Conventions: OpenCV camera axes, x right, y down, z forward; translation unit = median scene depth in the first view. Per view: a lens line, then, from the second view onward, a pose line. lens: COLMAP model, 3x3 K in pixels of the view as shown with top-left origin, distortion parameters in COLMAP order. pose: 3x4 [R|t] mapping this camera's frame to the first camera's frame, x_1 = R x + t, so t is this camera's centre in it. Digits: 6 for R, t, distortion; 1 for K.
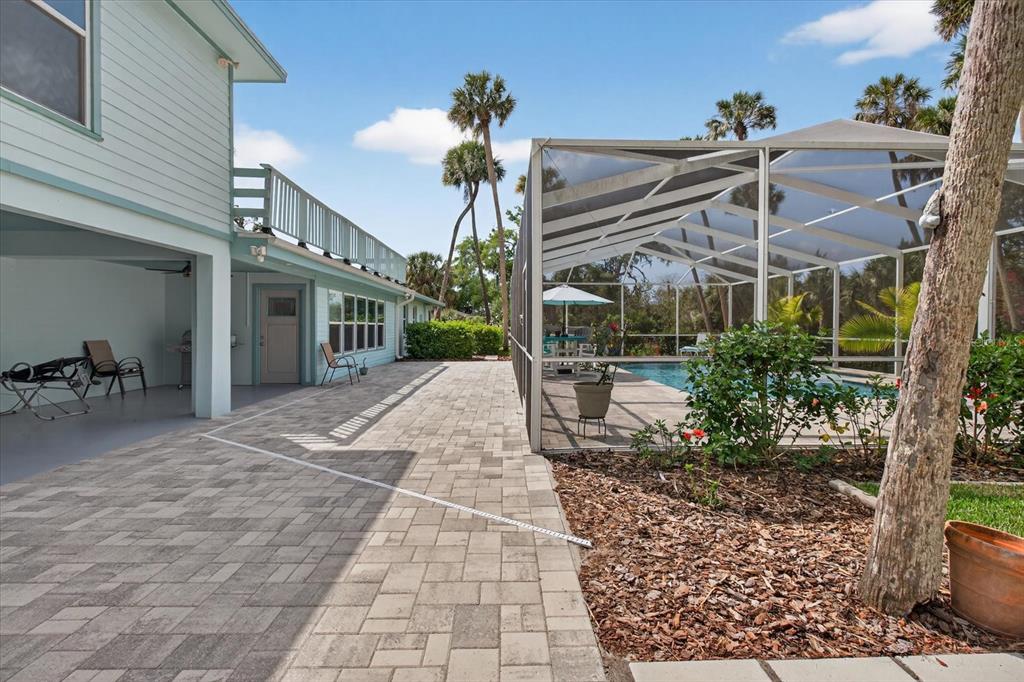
lens RADIAL K [[466.7, 0, 511.1], [0, 466.7, 319.0], [0, 0, 1]] dist [-0.000484, 0.000337]
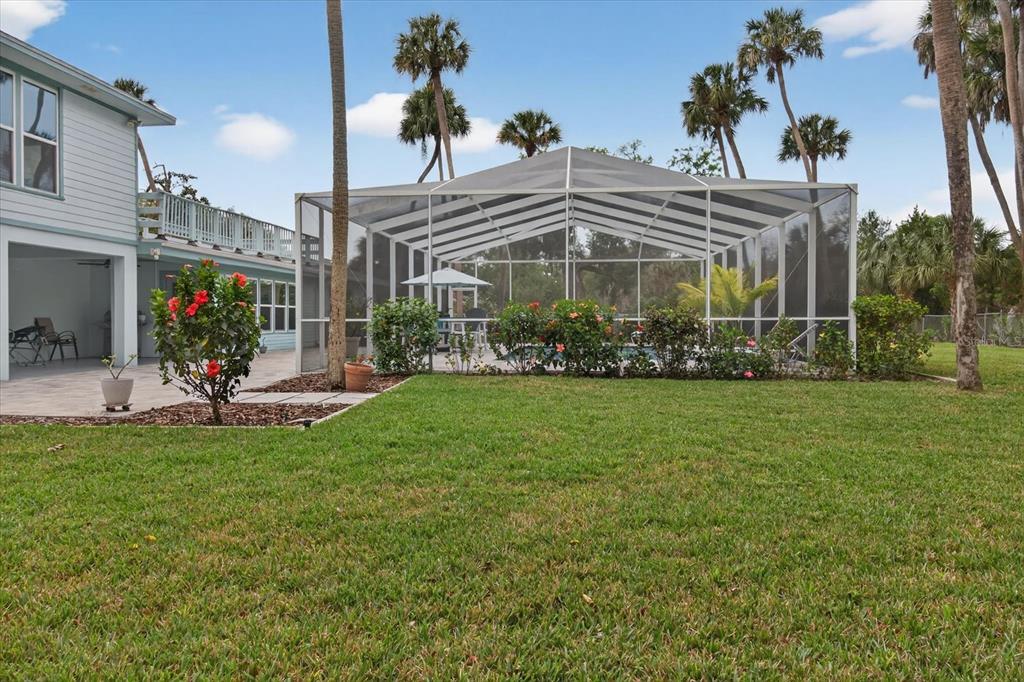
lens RADIAL K [[722.6, 0, 515.9], [0, 722.6, 313.5], [0, 0, 1]] dist [-0.021067, -0.001642]
pose [[0.996168, -0.002208, -0.087430, 0.240276], [0.003181, 0.999934, 0.010995, 0.007005], [0.087400, -0.011231, 0.996110, -0.350081]]
